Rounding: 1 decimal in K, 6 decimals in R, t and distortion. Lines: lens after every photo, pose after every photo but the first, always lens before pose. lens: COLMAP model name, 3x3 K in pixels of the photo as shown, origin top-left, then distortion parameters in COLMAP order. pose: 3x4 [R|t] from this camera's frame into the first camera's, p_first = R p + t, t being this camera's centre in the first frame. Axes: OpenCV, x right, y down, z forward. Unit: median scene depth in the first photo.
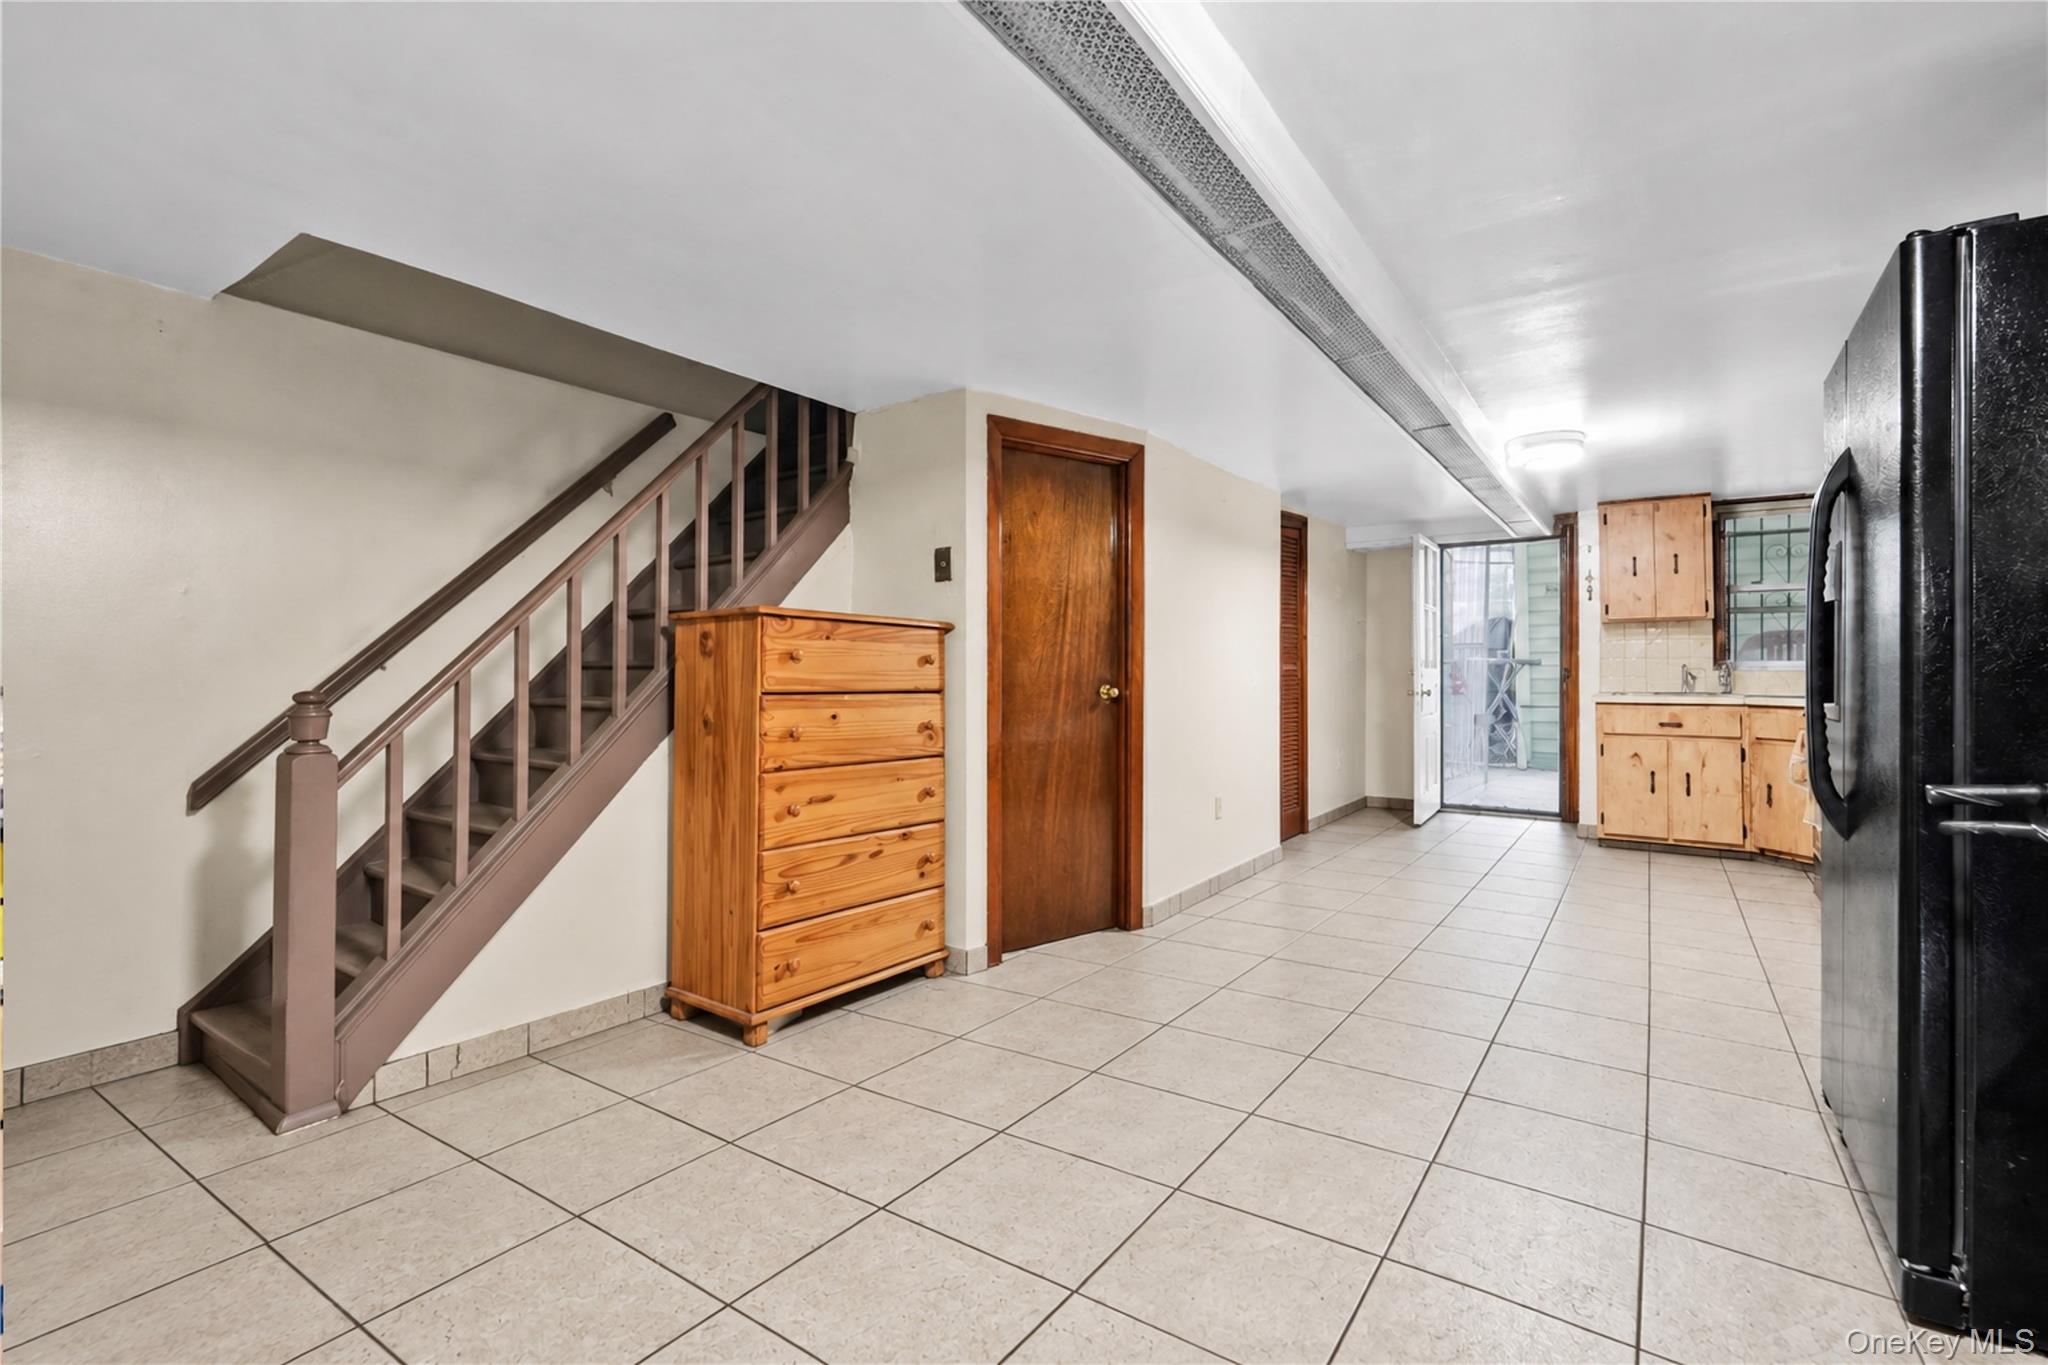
lens RADIAL K [[918.4, 0, 1028.4], [0, 918.4, 655.0], [0, 0, 1]] dist [-0.000069, 0.000321]
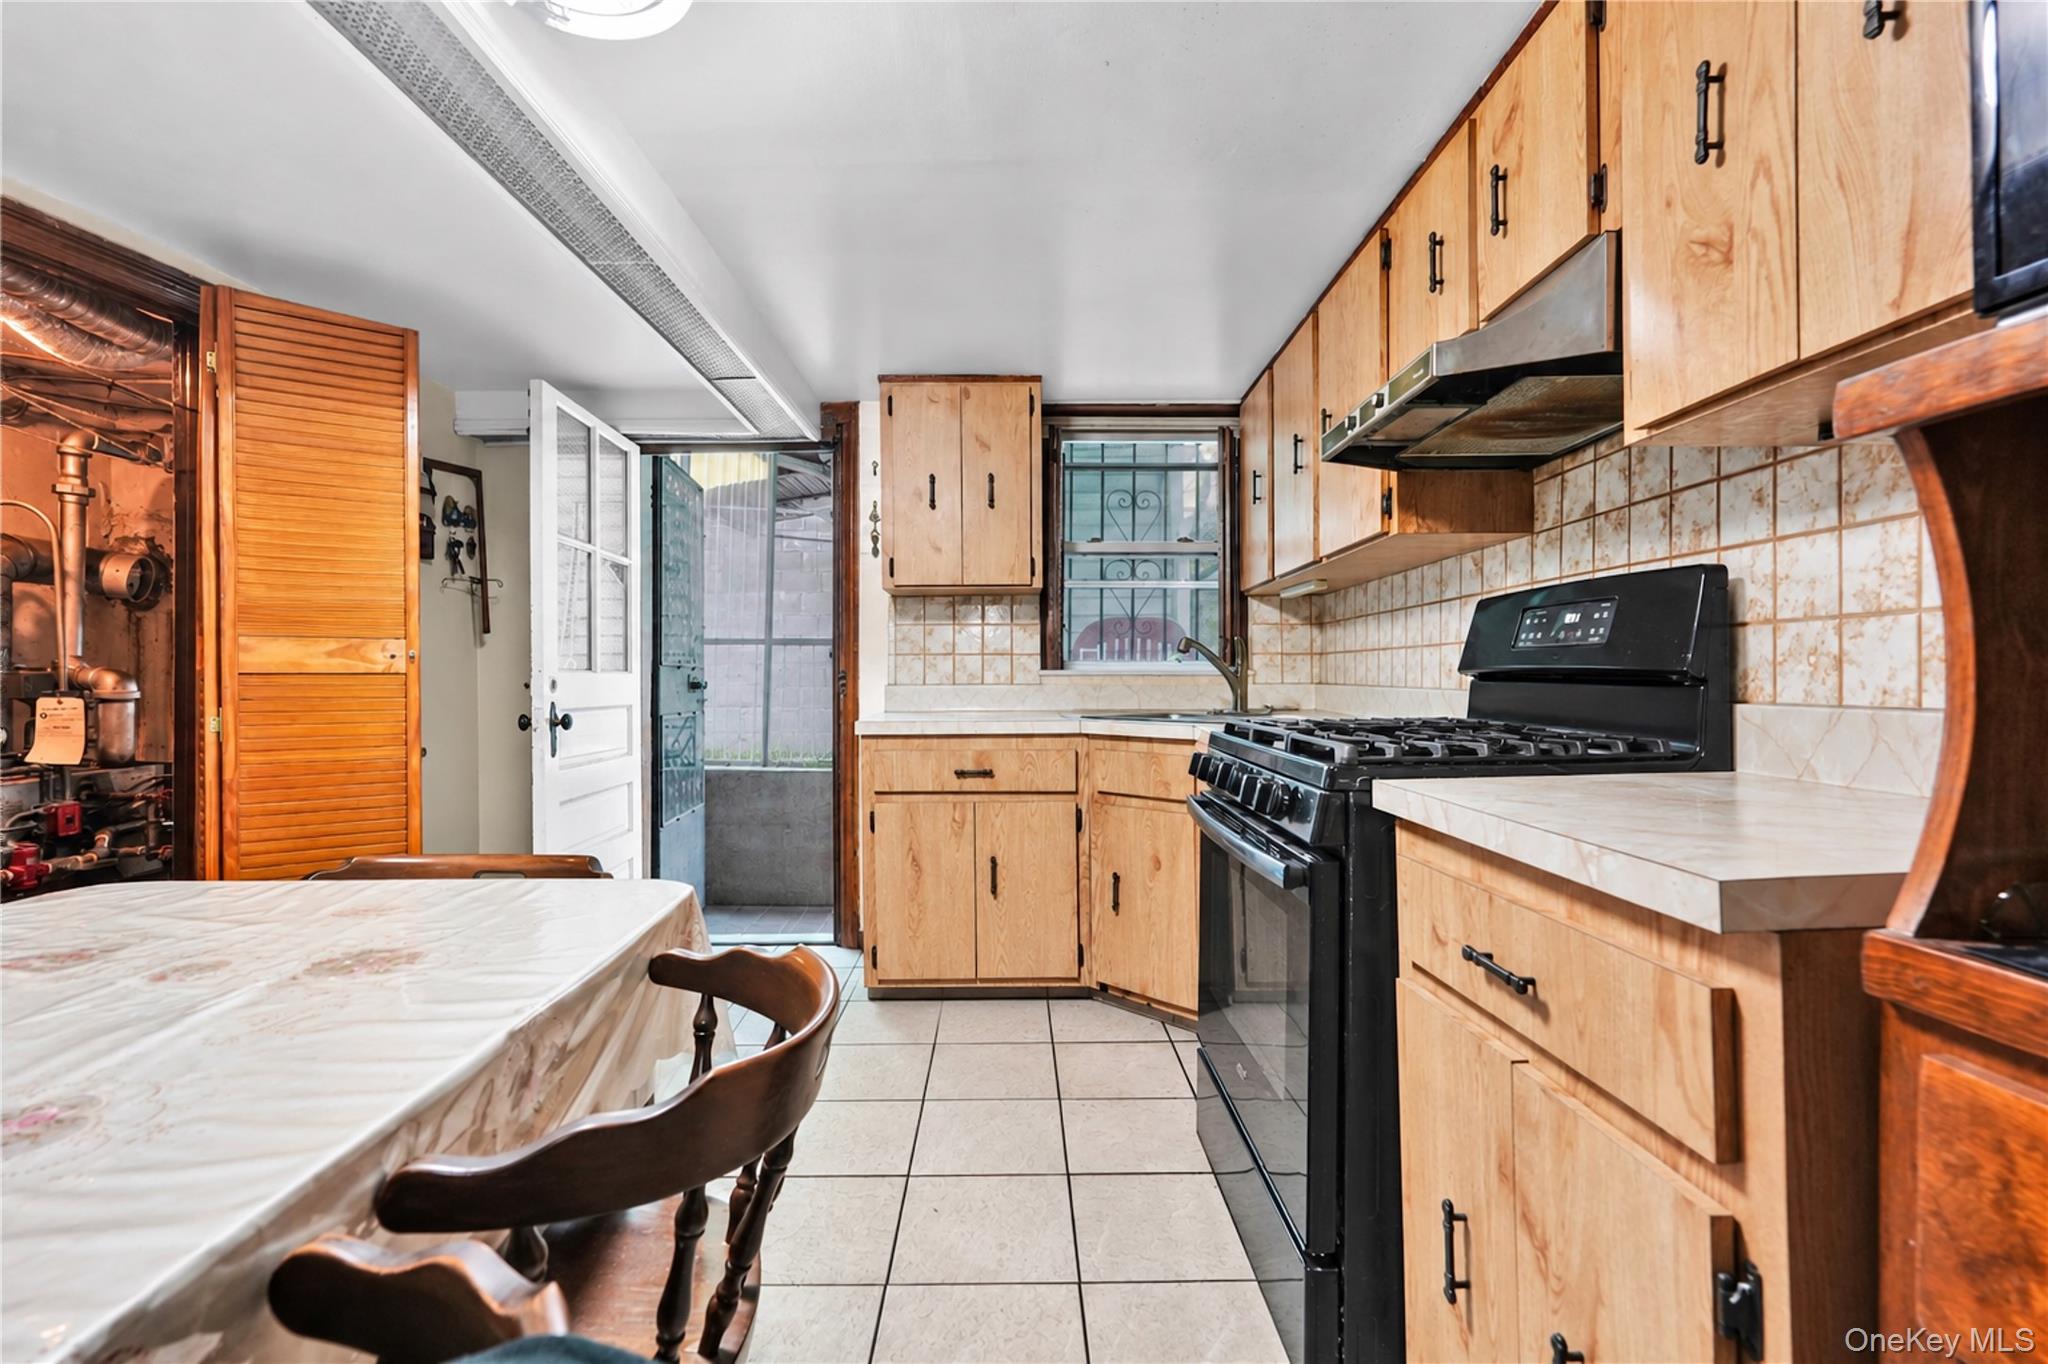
lens RADIAL K [[912.4, 0, 1014.7], [0, 912.4, 678.7], [0, 0, 1]] dist [-0.003383, 0.006442]
pose [[0.823830, 0.004125, 0.566822, 0.388400], [-0.010933, 0.999903, 0.008614, 0.014243], [-0.566731, -0.013294, 0.823795, 0.511137]]
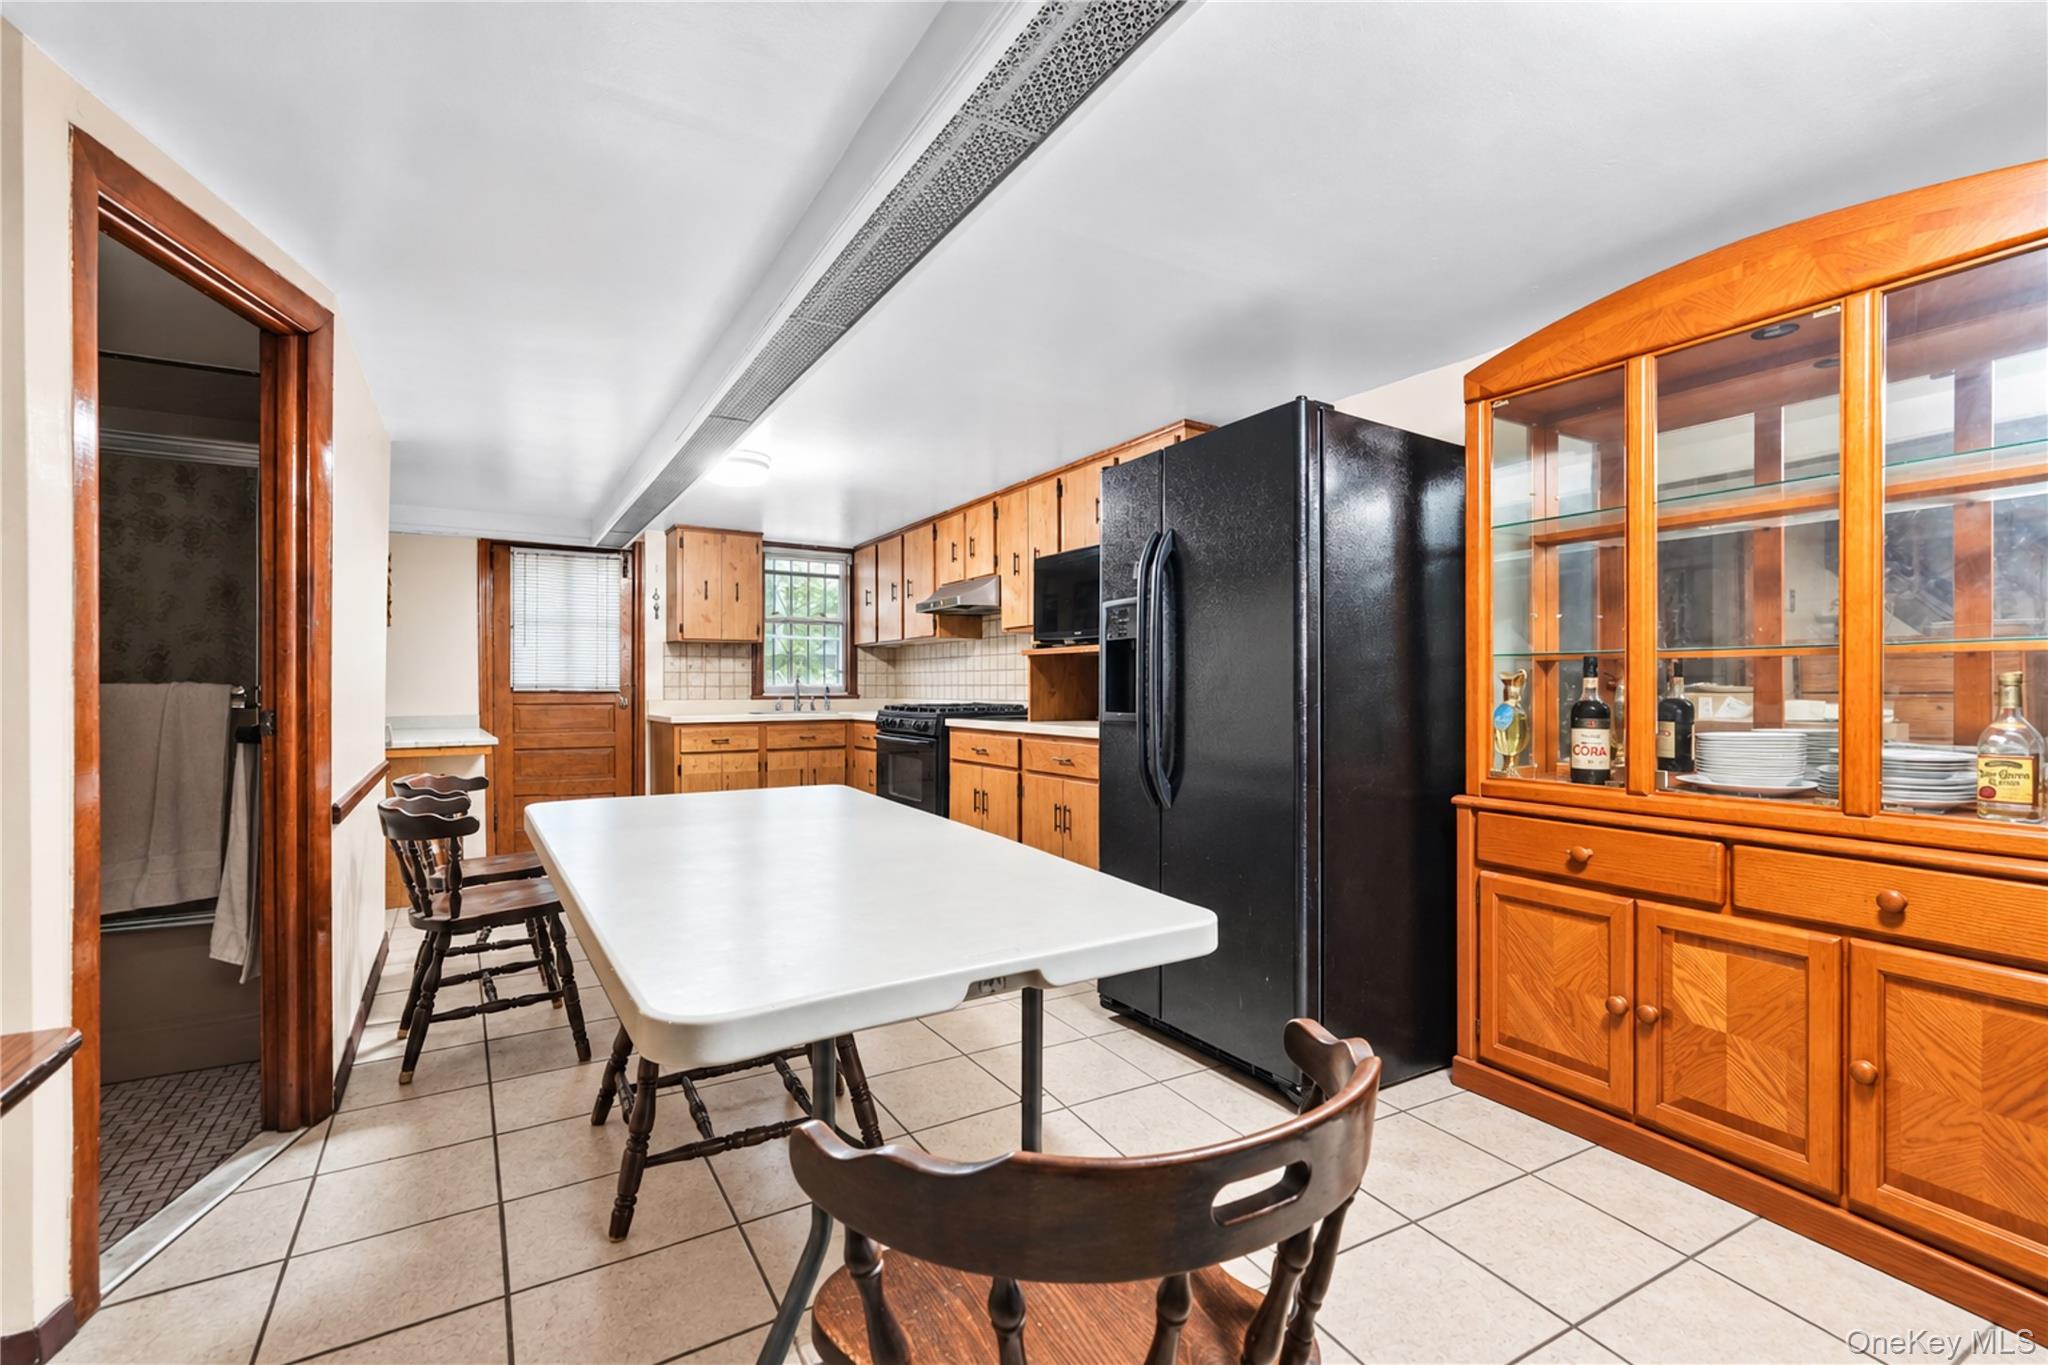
lens RADIAL K [[912.4, 0, 1014.7], [0, 912.4, 679.2], [0, 0, 1]] dist [-0.003383, 0.006442]
pose [[0.416875, 0.012038, 0.908884, -0.156186], [-0.023693, 0.999716, -0.002374, 0.000856], [-0.908655, -0.020545, 0.417042, 0.230102]]
